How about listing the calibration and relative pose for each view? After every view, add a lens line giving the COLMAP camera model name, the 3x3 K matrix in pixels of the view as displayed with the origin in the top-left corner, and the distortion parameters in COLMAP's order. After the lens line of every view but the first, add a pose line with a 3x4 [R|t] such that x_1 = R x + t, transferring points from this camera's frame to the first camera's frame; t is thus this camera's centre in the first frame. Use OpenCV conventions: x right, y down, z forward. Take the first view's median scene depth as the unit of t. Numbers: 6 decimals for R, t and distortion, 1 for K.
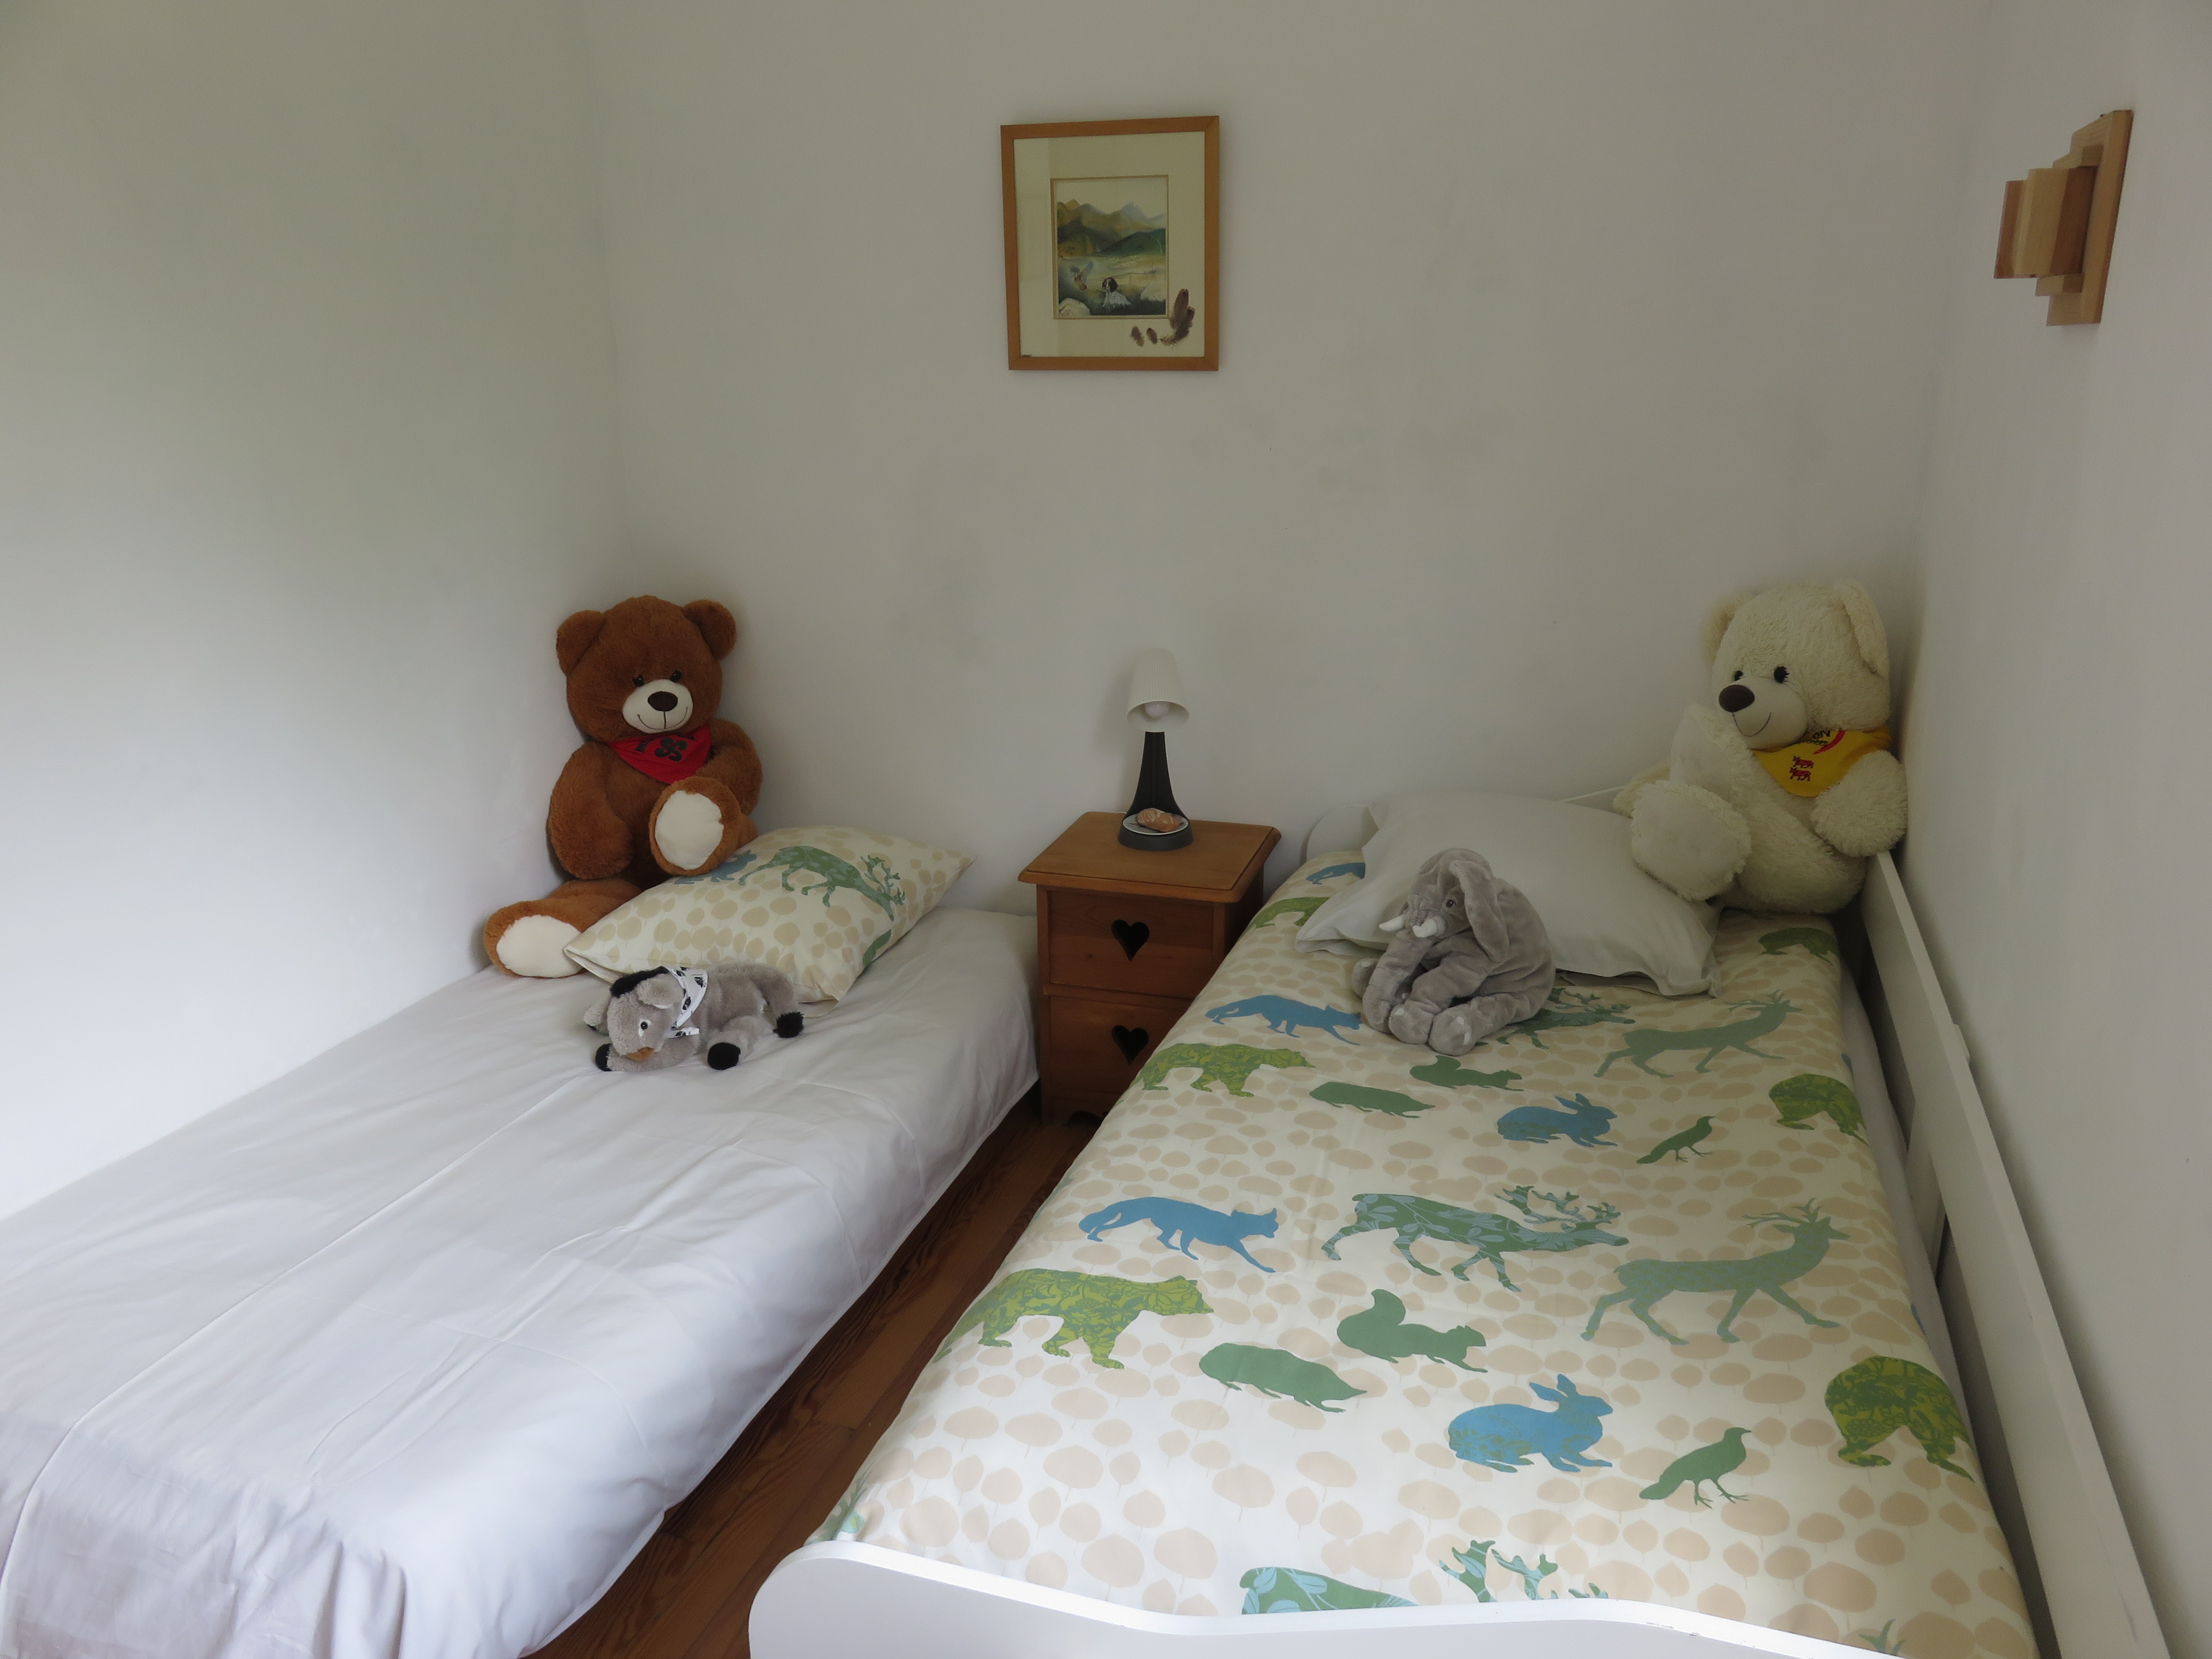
lens RADIAL K [[1656.0, 0, 1112.1], [0, 1656.0, 834.8], [0, 0, 1]] dist [-0.017715, 0.001283]
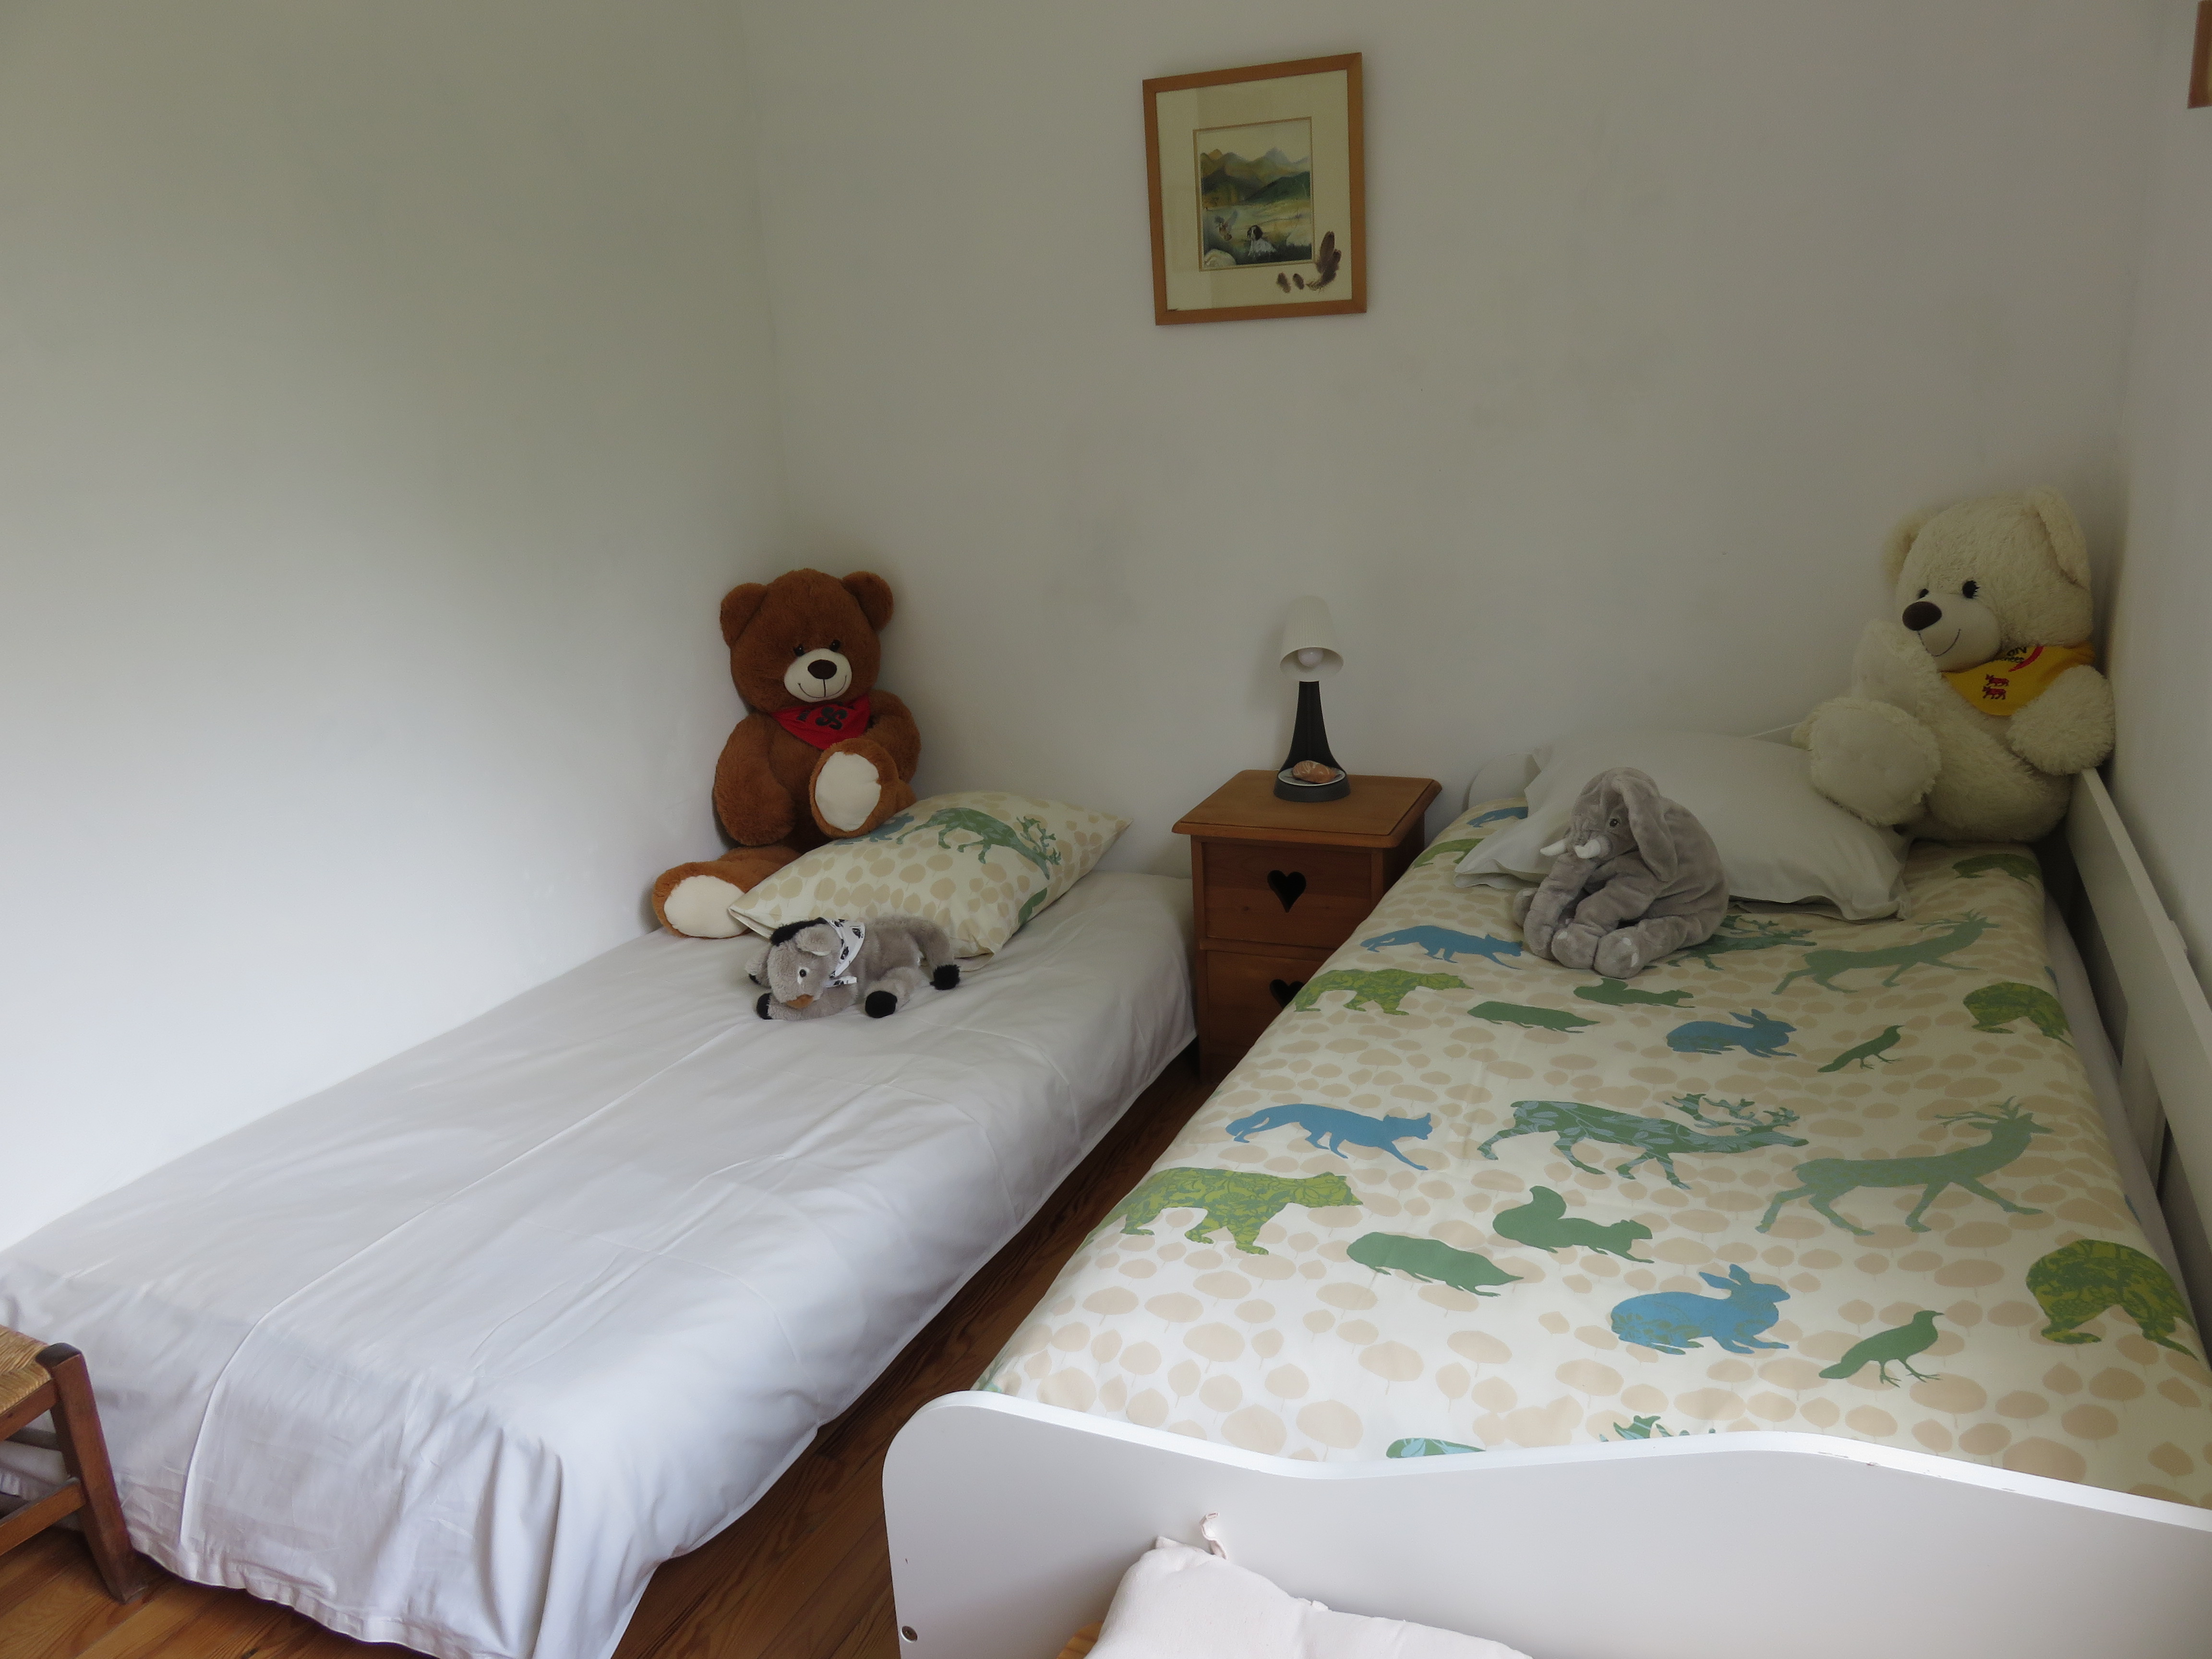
lens RADIAL K [[1657.8, 0, 1106.0], [0, 1657.8, 829.5], [0, 0, 1]] dist [-0.020377, 0.007030]
pose [[0.994010, -0.016524, -0.108033, 0.016103], [0.013851, 0.999580, -0.025444, 0.072869], [0.108408, 0.023795, 0.993822, 0.013400]]
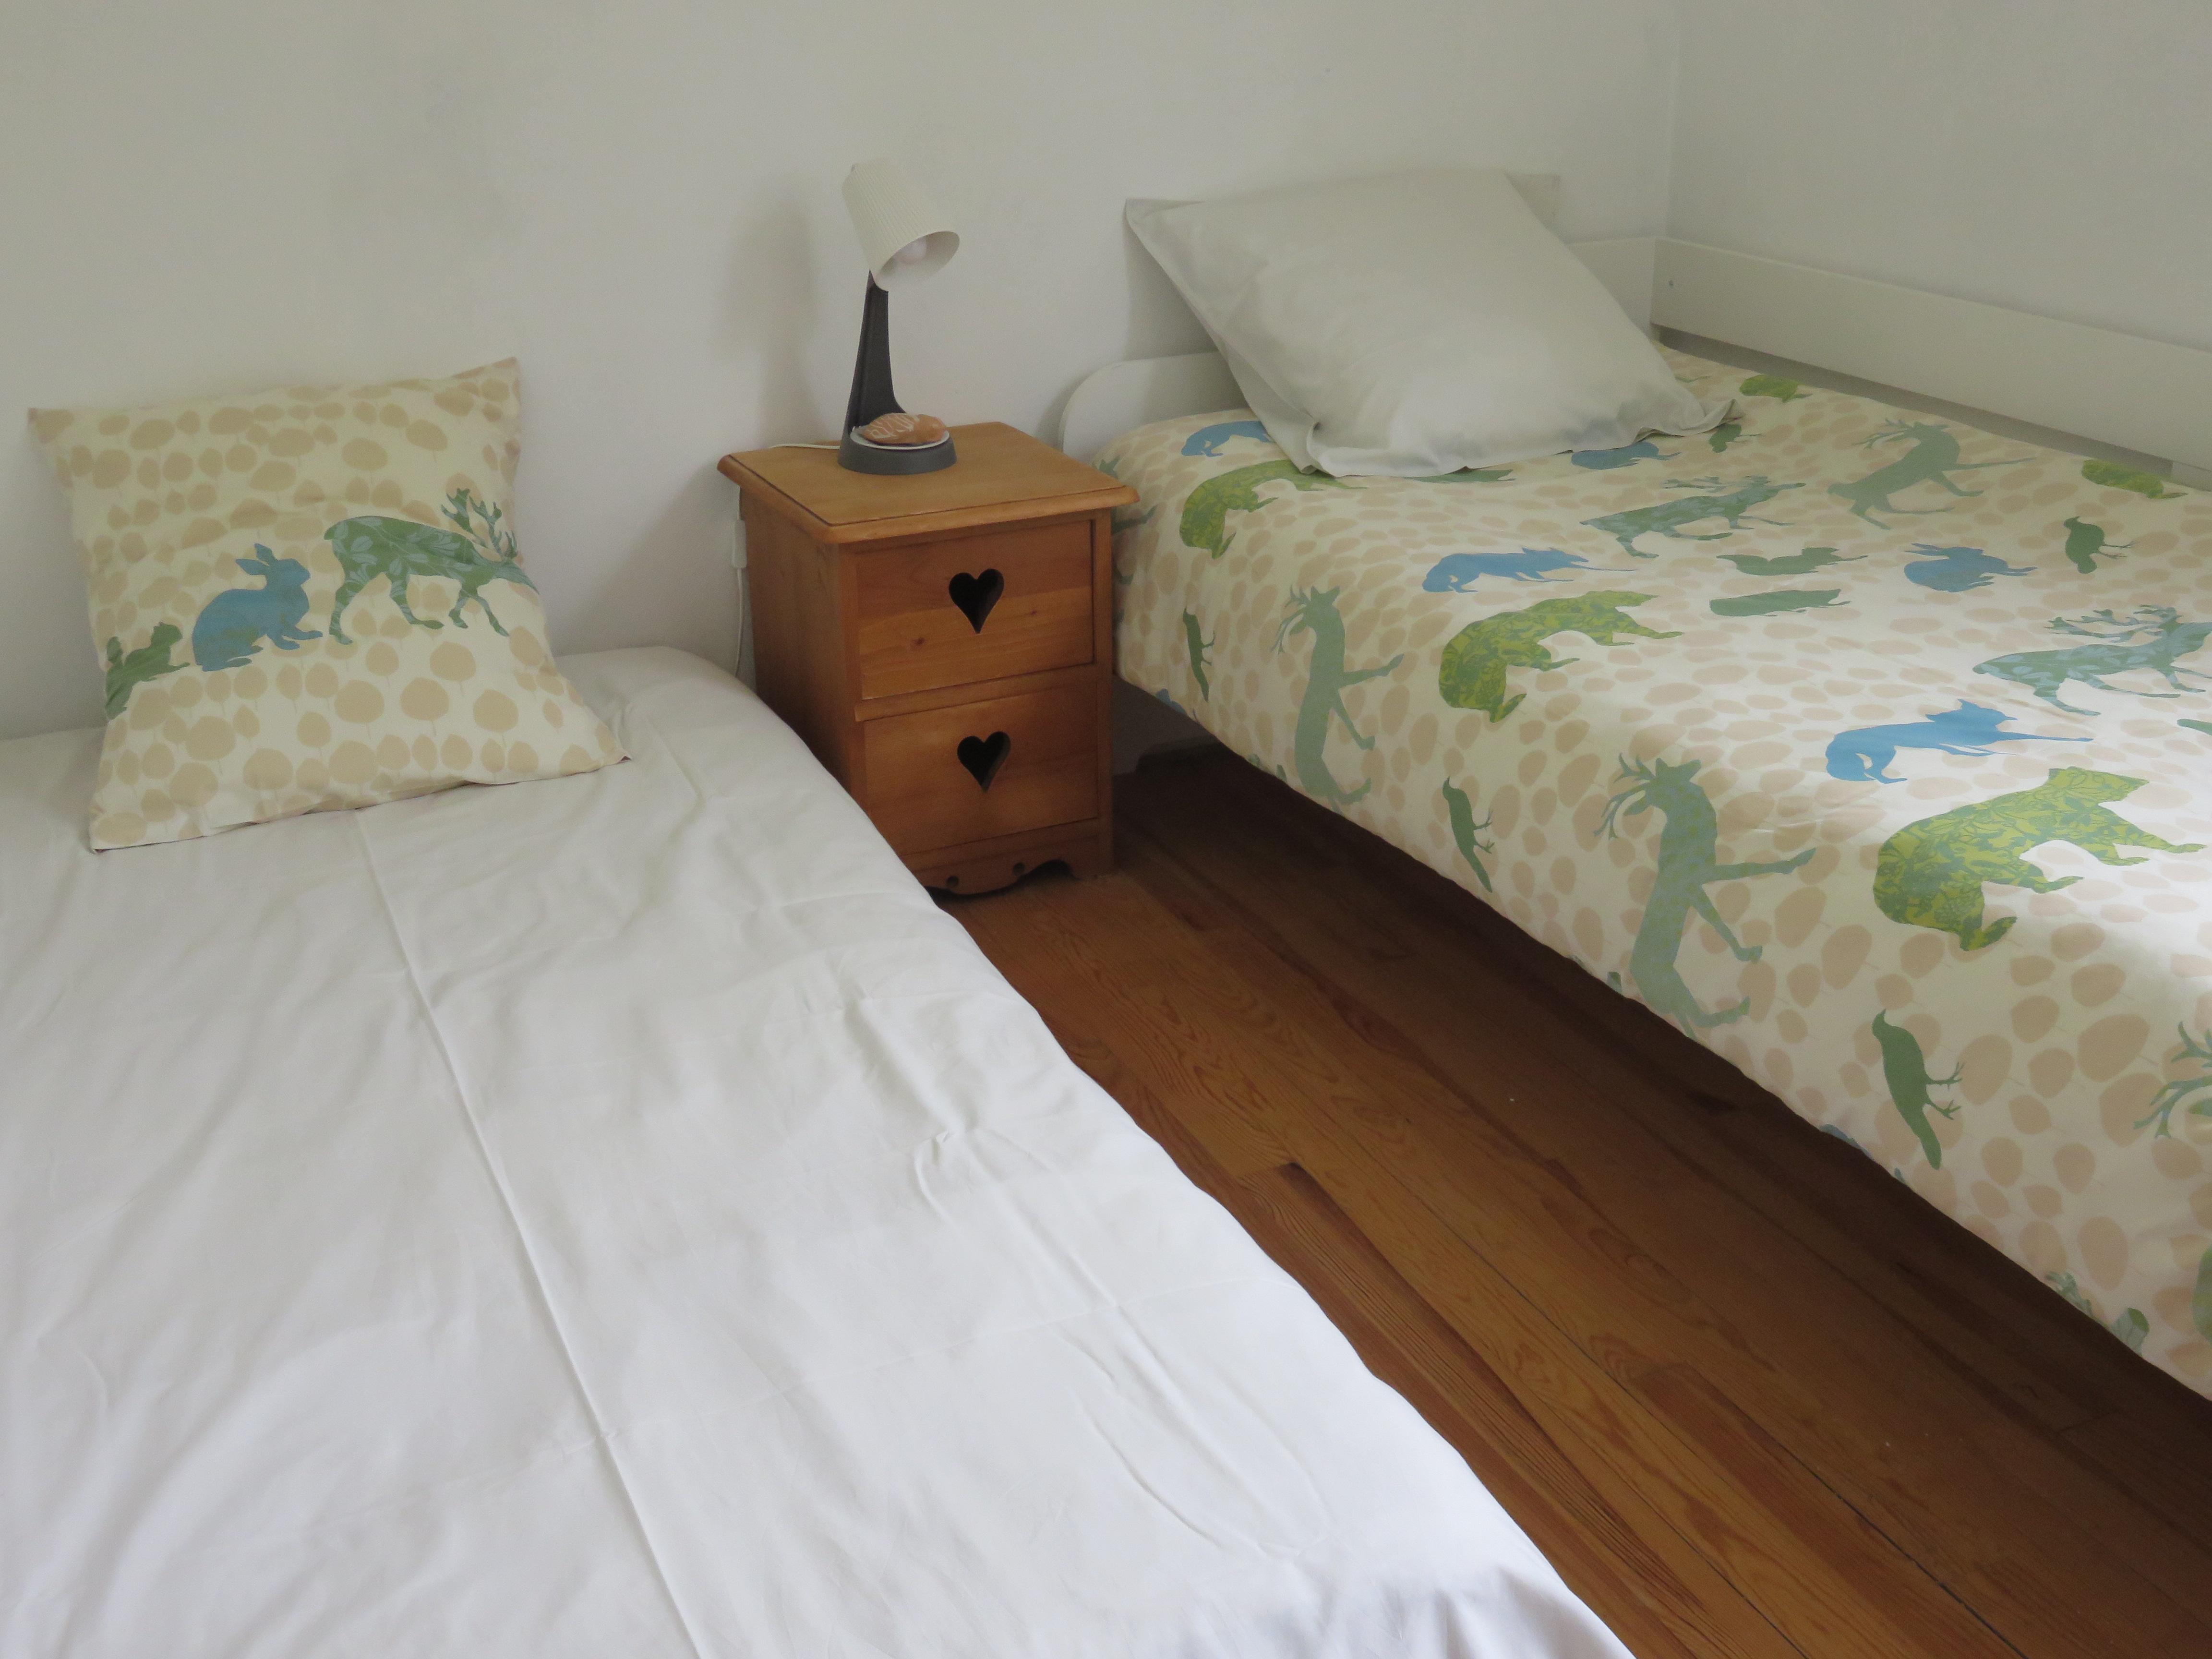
lens RADIAL K [[2350.4, 0, 1106.0], [0, 2350.4, 829.5], [0, 0, 1]] dist [-0.056871, -0.001404]
pose [[0.732397, -0.270367, 0.624897, -0.802363], [0.217611, 0.962594, 0.161428, 0.016448], [-0.645167, 0.017755, 0.763835, 0.368338]]
